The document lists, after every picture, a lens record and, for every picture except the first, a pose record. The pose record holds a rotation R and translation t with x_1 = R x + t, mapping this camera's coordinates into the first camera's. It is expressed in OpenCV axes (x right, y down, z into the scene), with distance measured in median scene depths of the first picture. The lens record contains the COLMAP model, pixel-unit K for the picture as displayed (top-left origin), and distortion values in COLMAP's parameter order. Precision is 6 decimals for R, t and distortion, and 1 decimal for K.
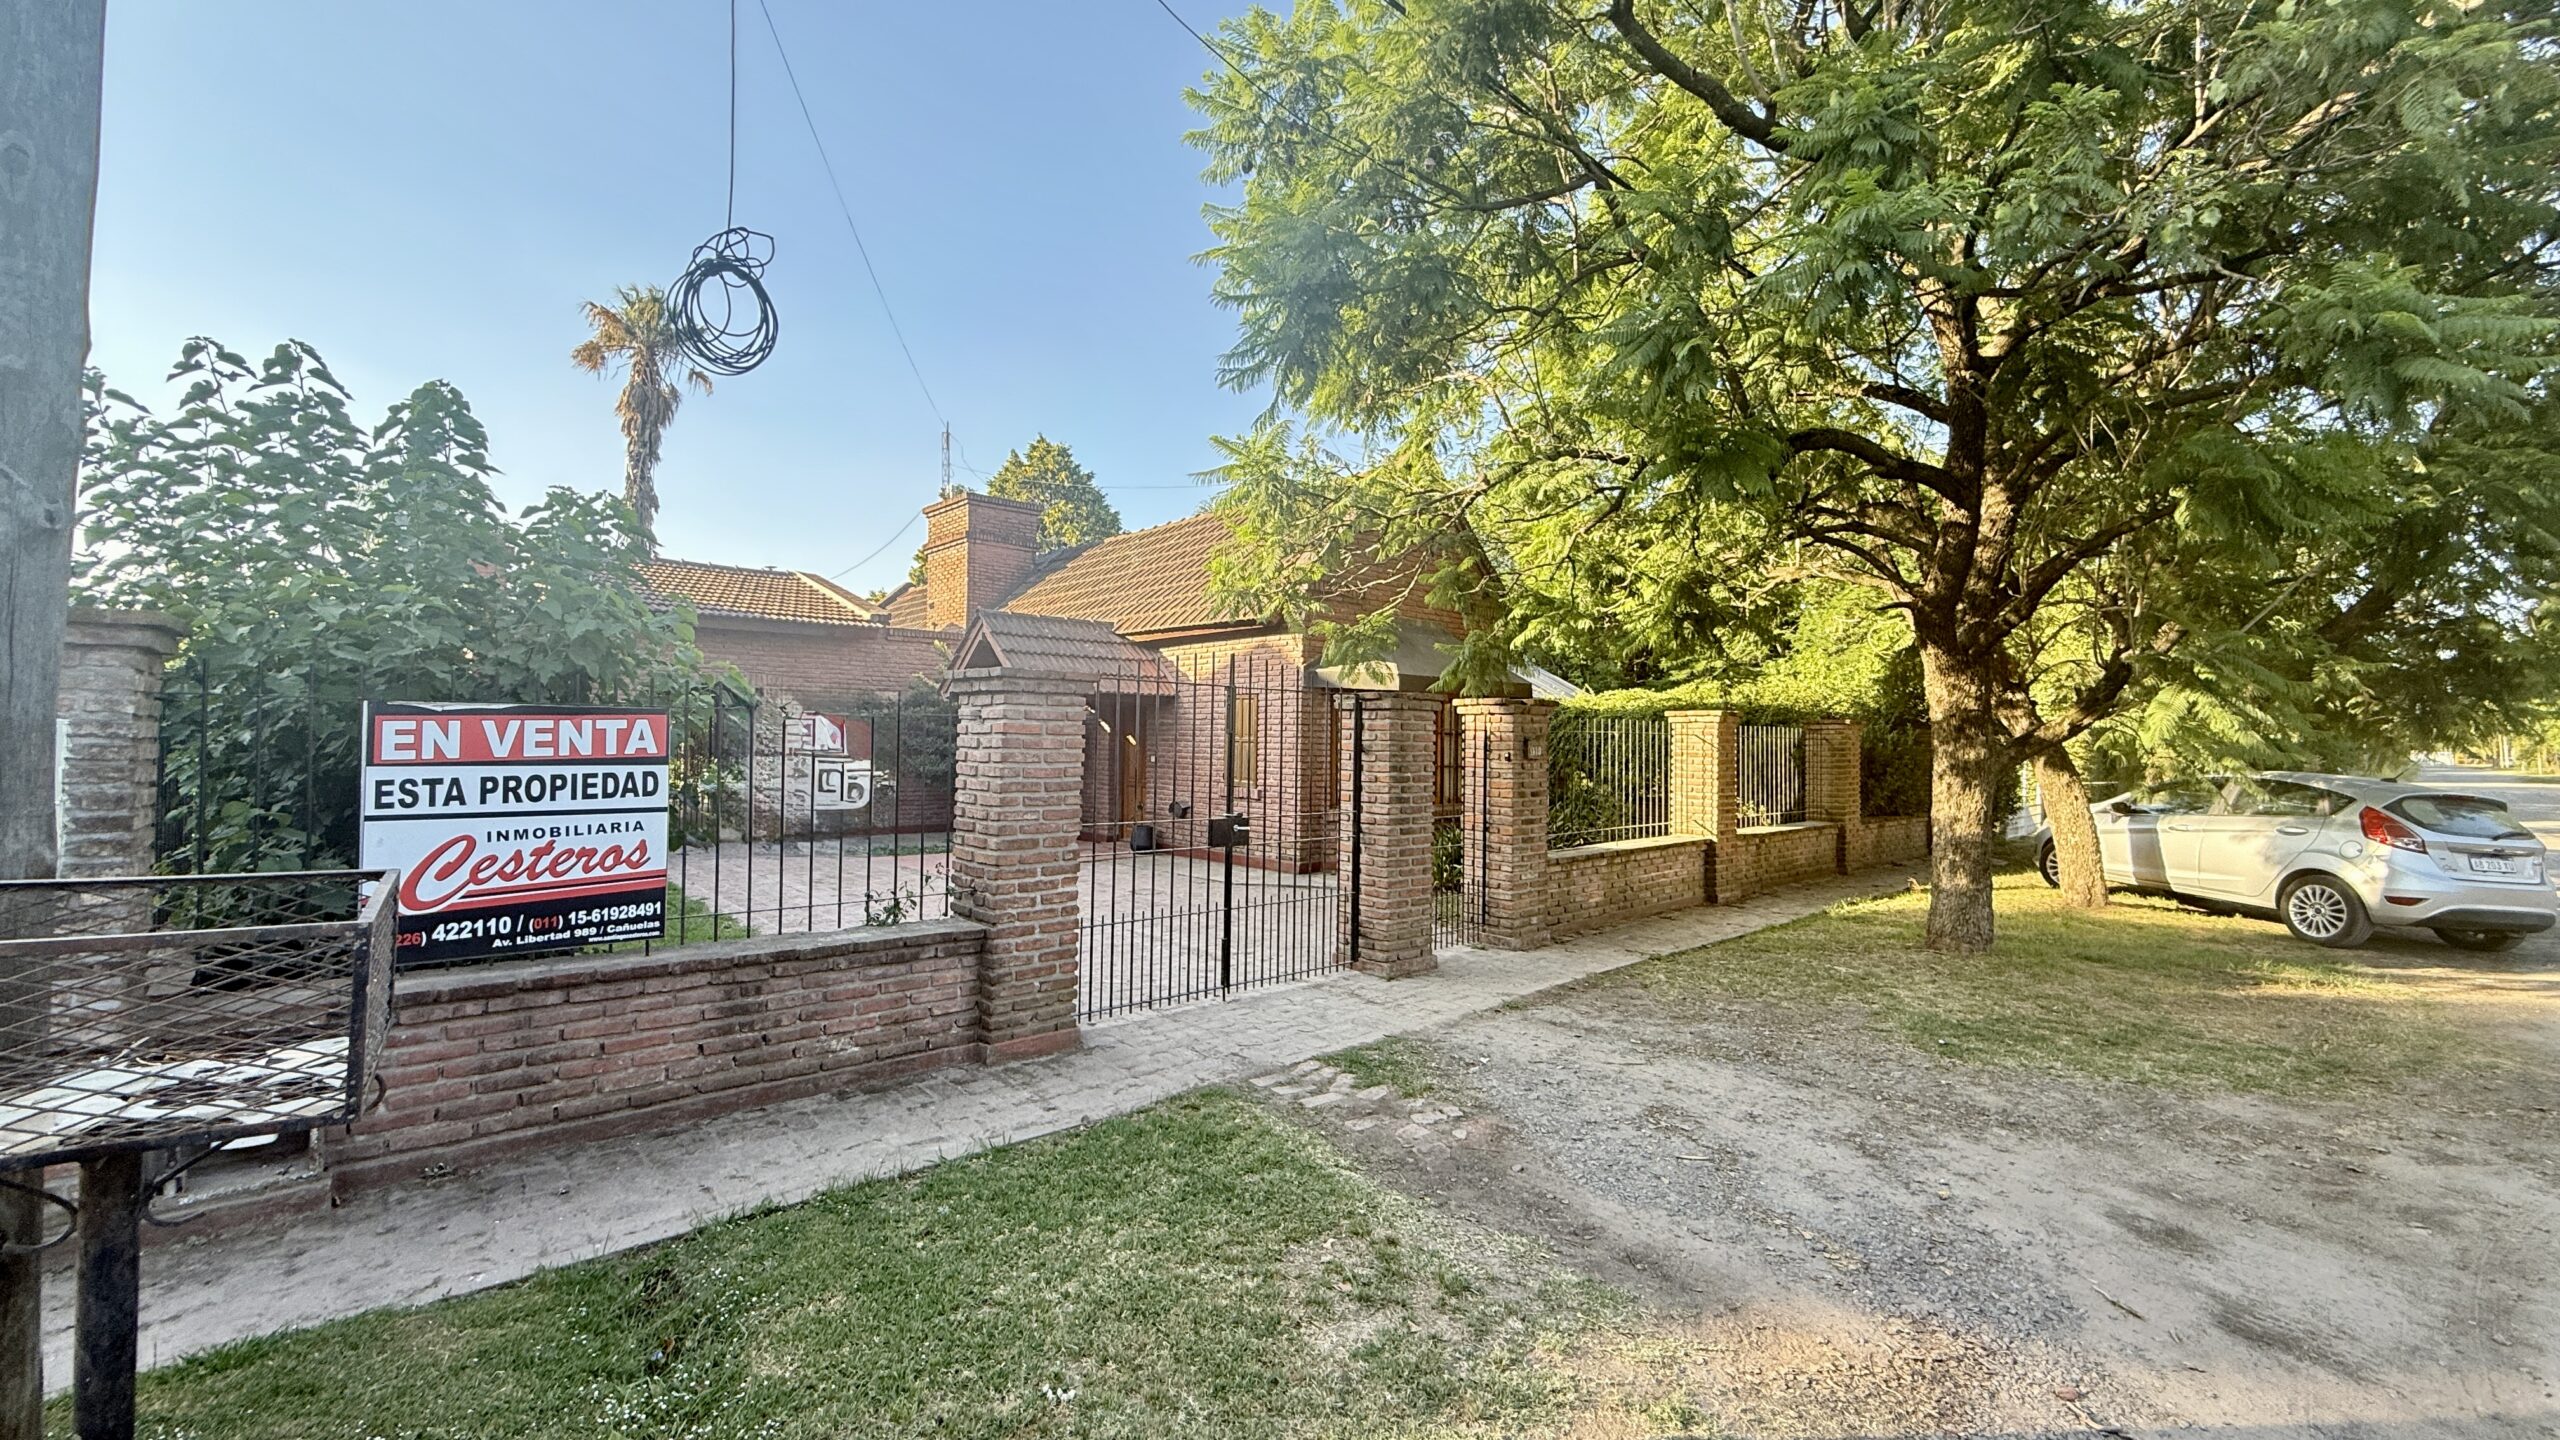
lens RADIAL K [[1015.9, 0, 1277.3], [0, 1015.9, 728.0], [0, 0, 1]] dist [-0.000326, -0.000064]
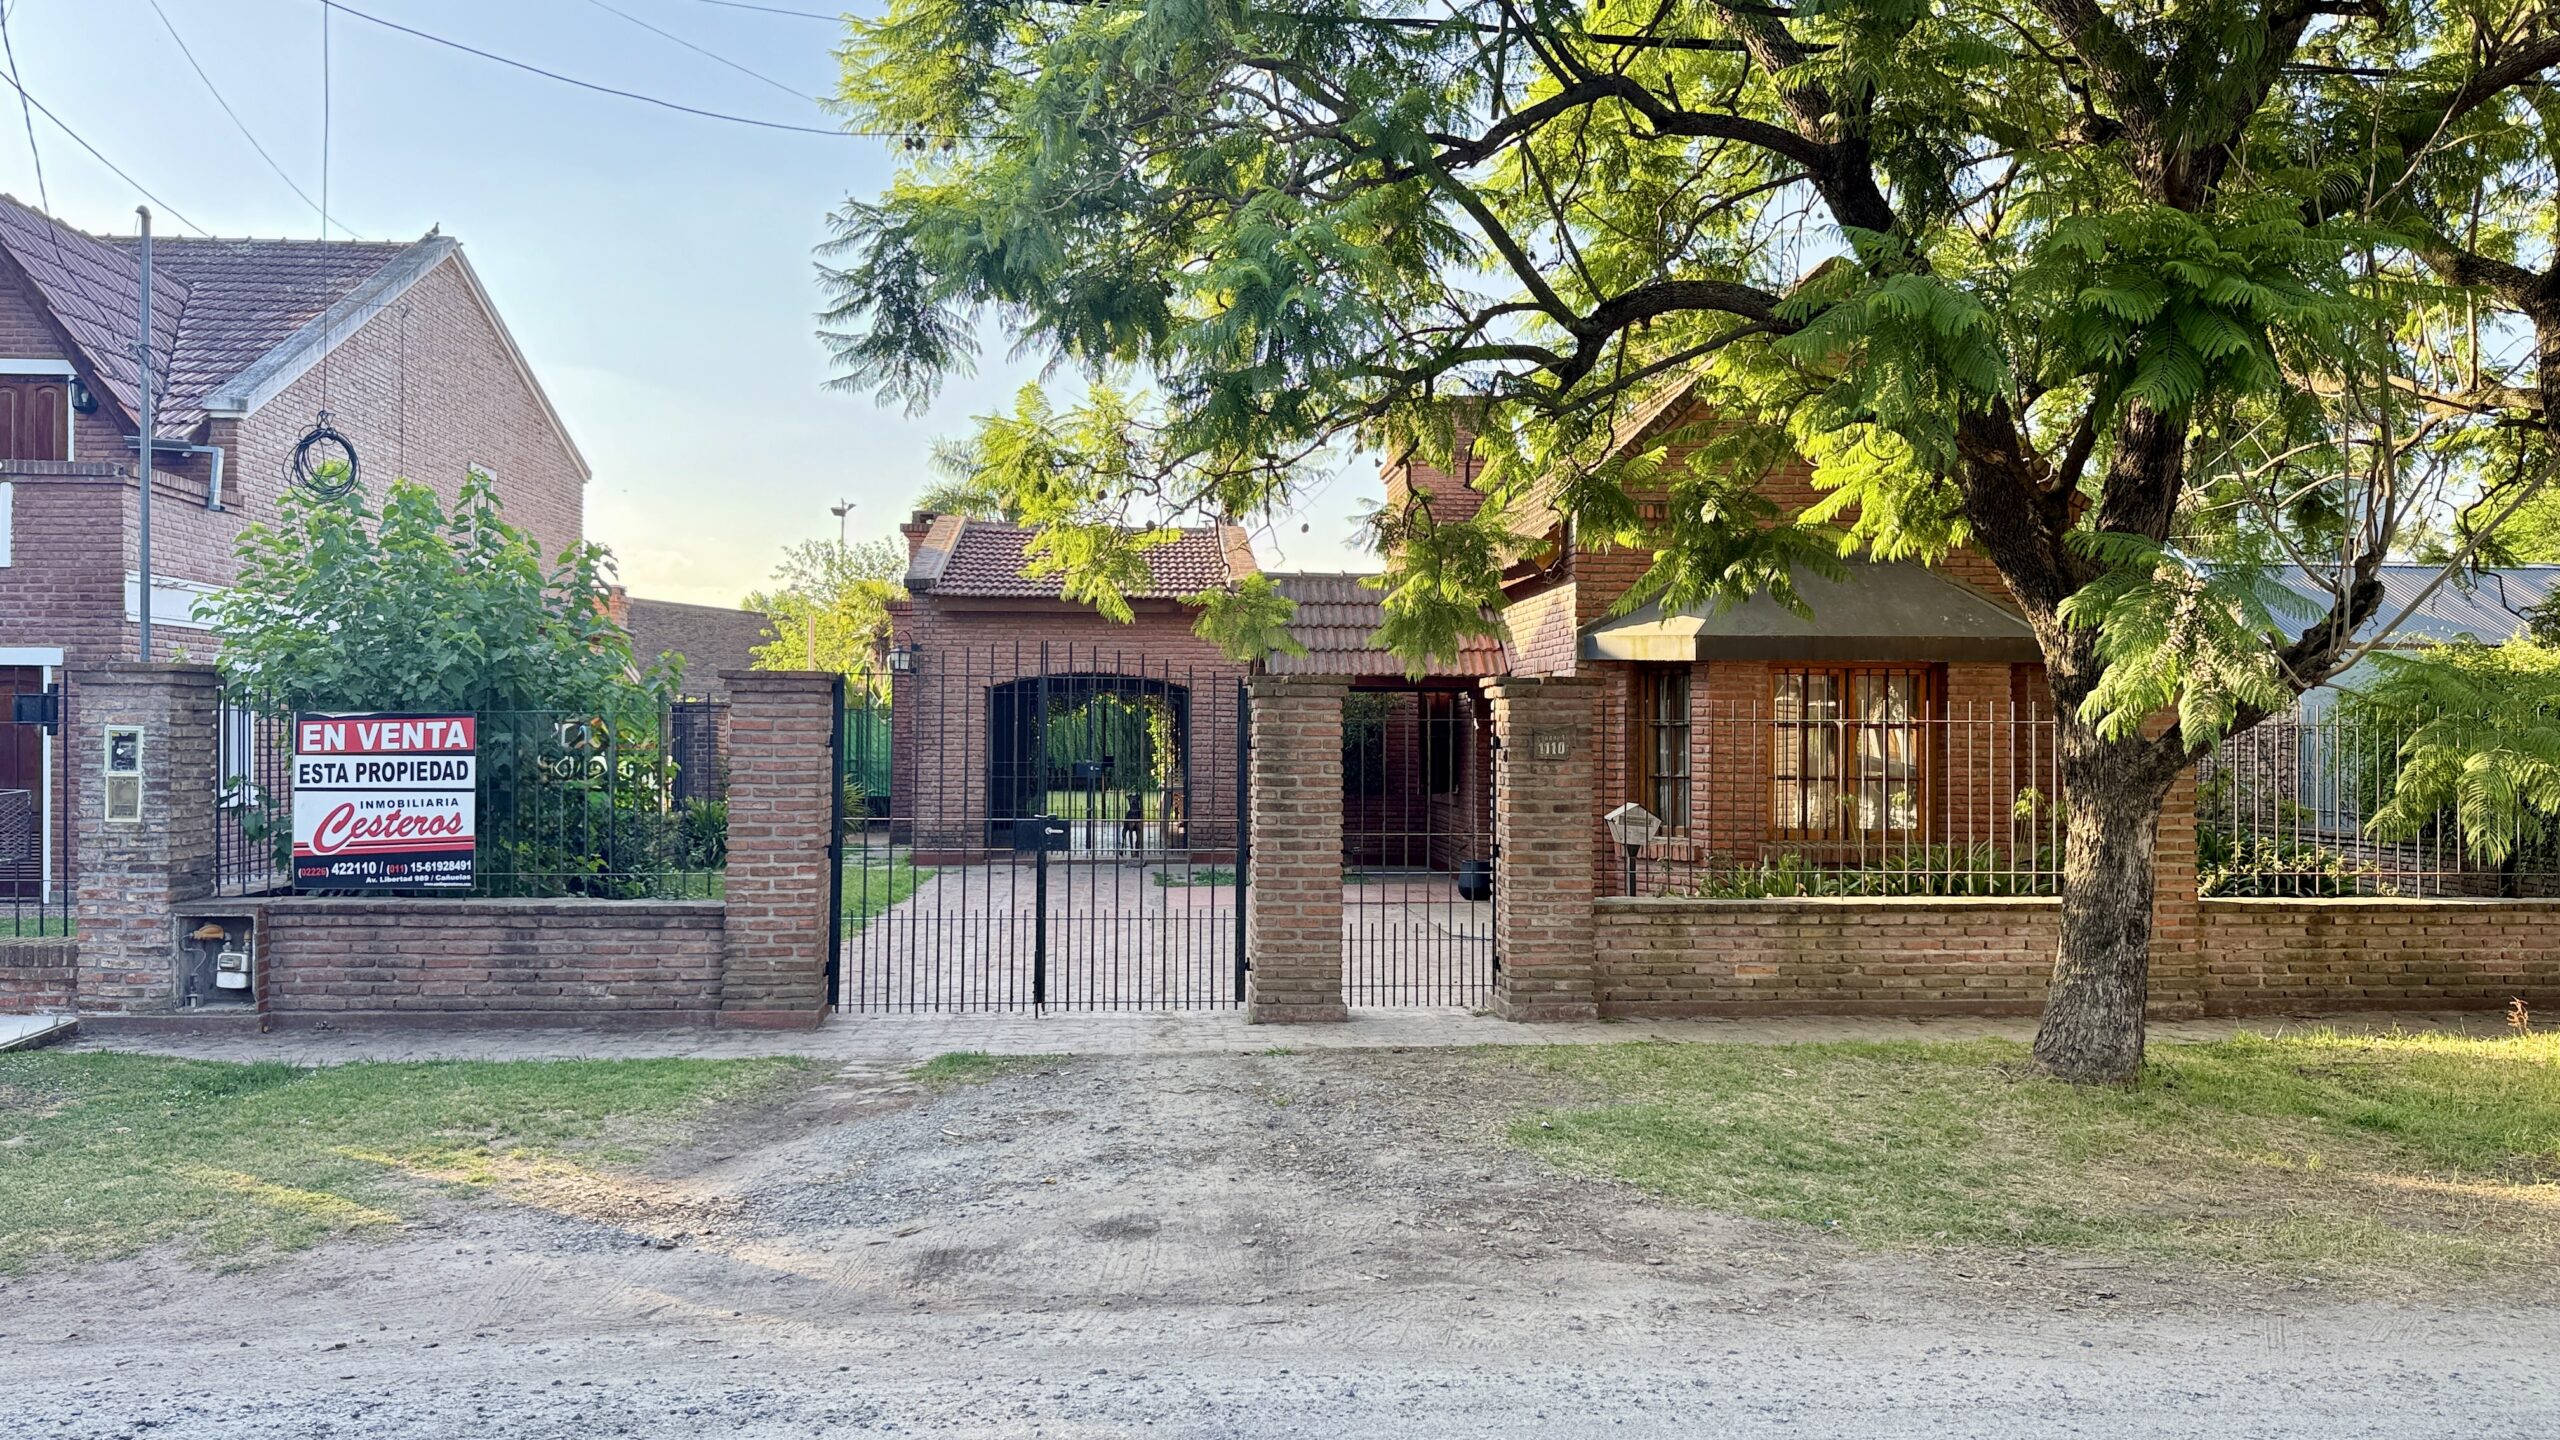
lens RADIAL K [[1831.4, 0, 1280.0], [0, 1831.4, 720.0], [0, 0, 1]] dist [0.170925, -0.371628]
pose [[0.797063, -0.008268, -0.603840, 1.758031], [0.011131, 0.999938, 0.001001, -0.000804], [0.603794, -0.007519, 0.797105, -0.300312]]
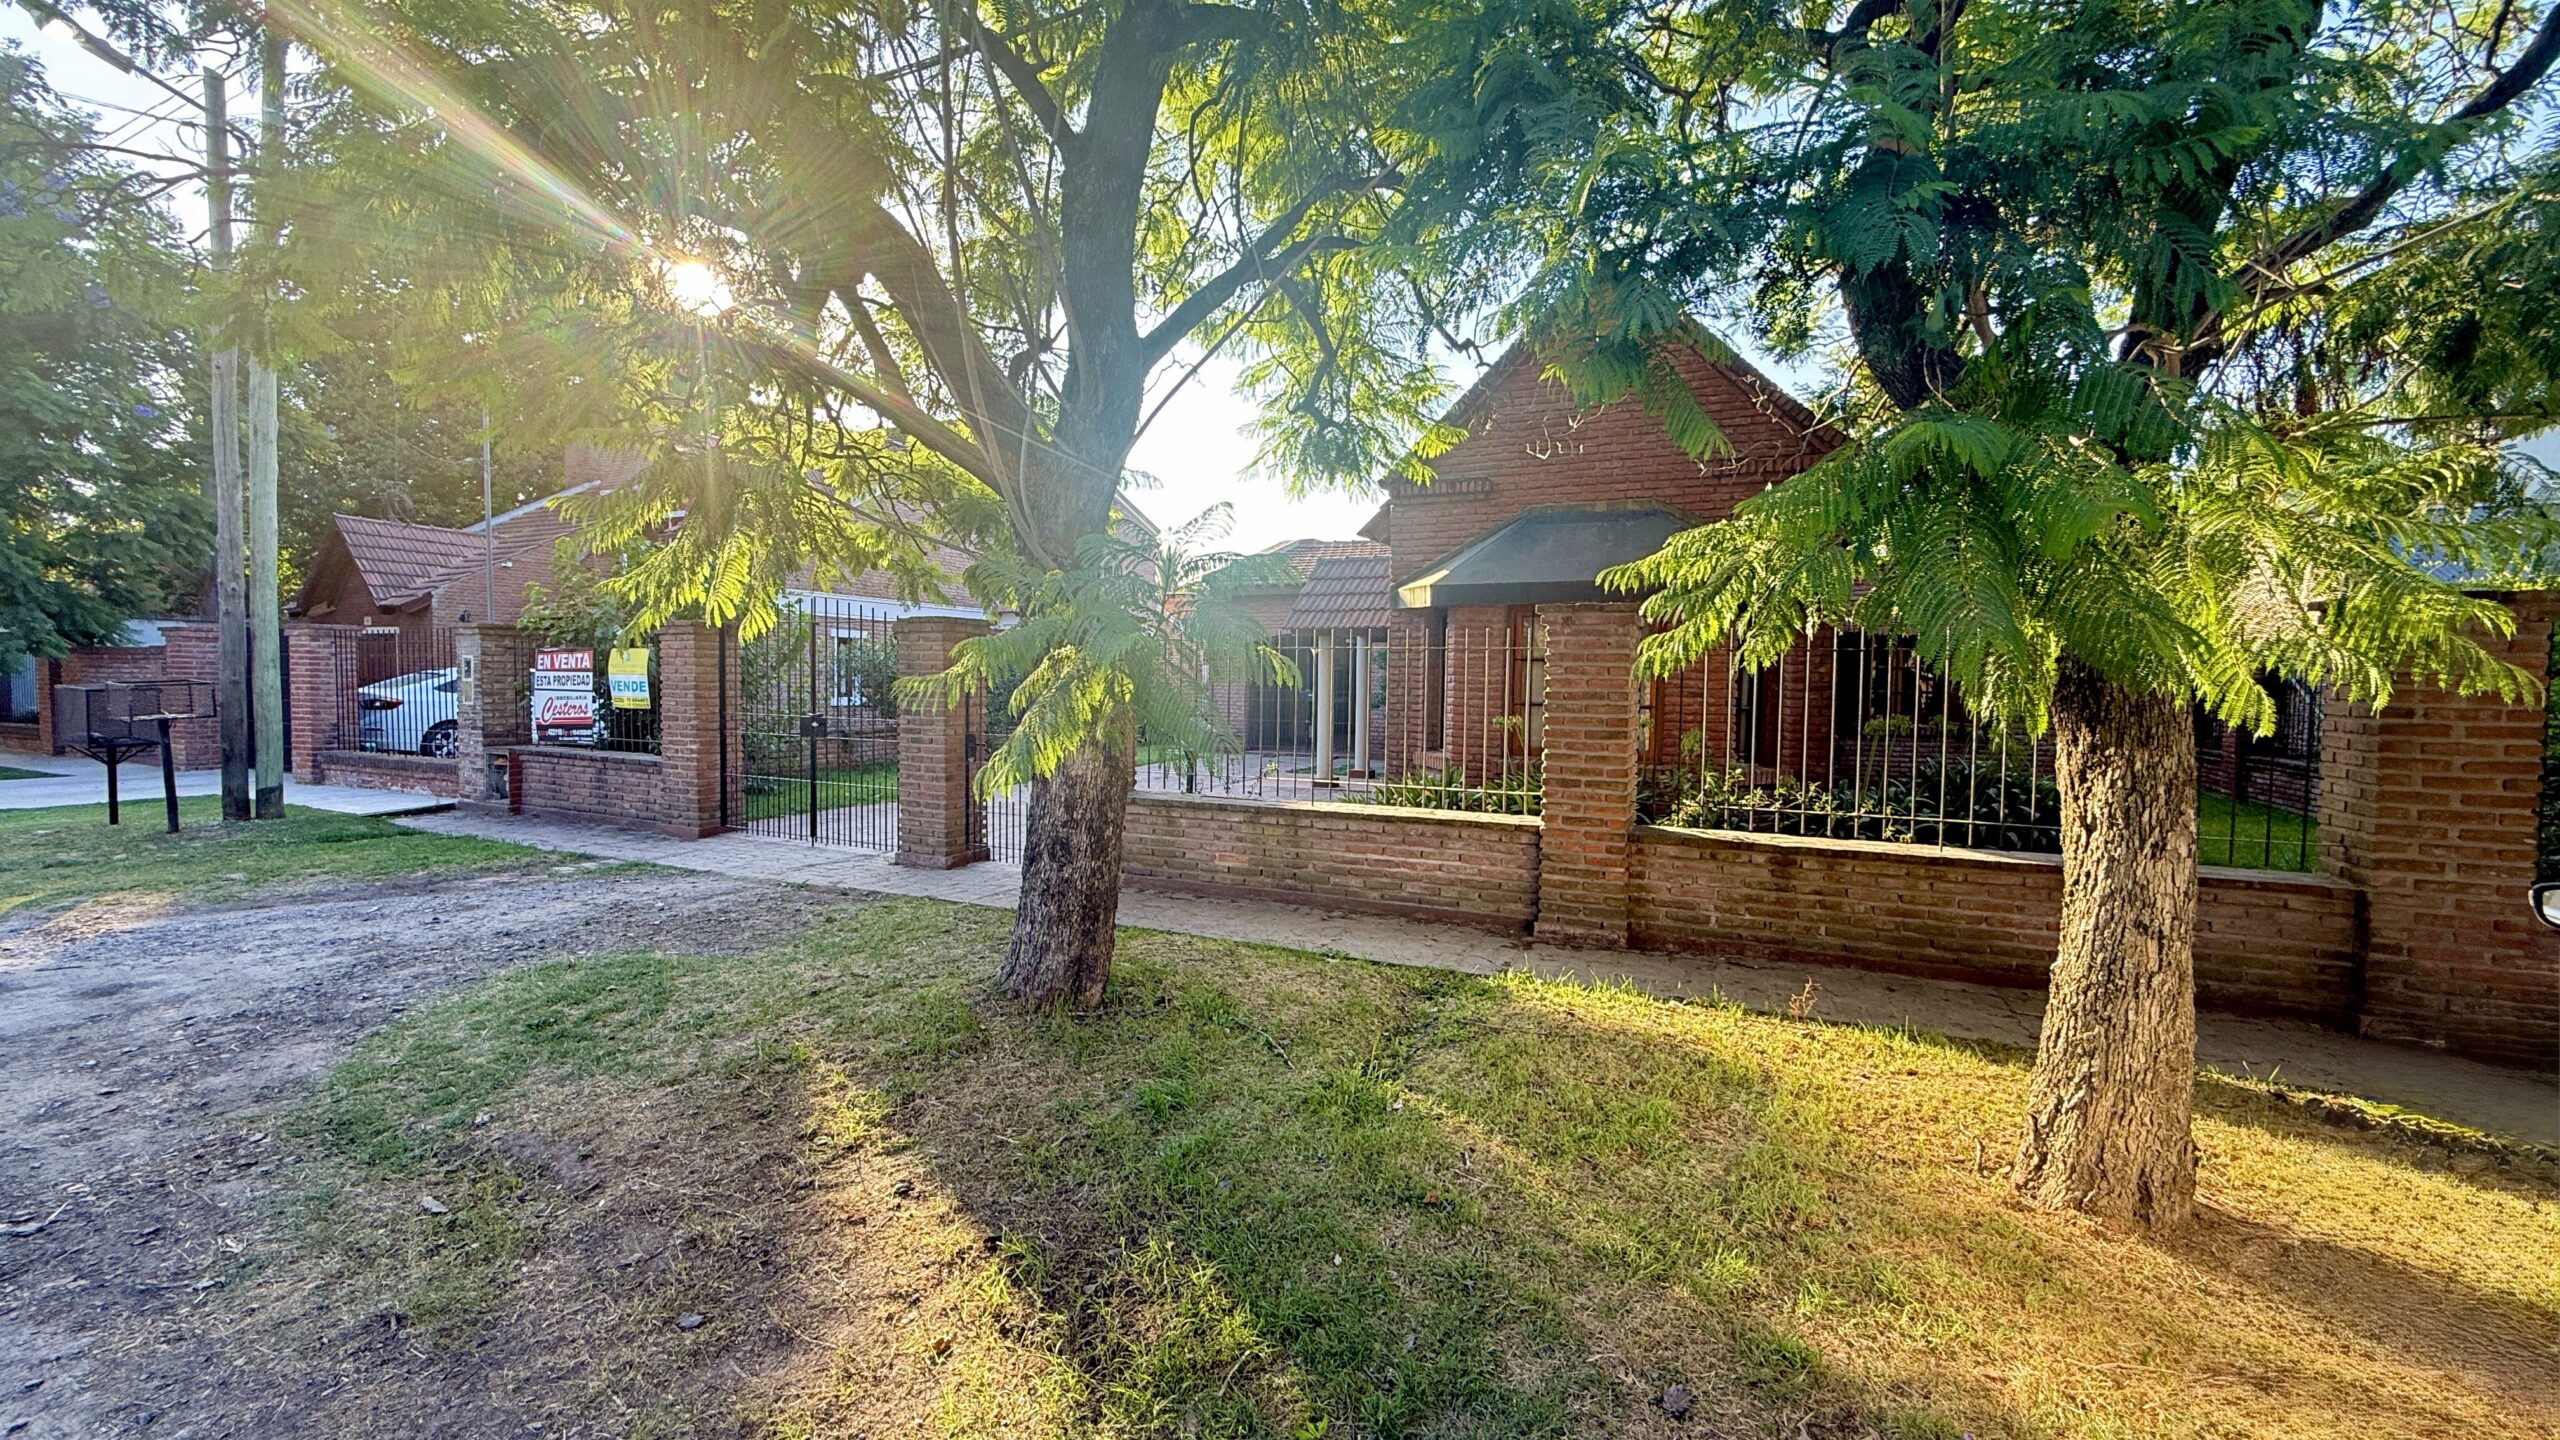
lens RADIAL K [[1035.0, 0, 1280.0], [0, 1035.0, 720.0], [0, 0, 1]] dist [-0.001760, -0.000088]
pose [[0.381991, 0.034992, -0.923503, 2.345709], [0.004552, 0.999200, 0.039742, 0.062105], [0.924155, -0.019385, 0.381526, 1.638779]]
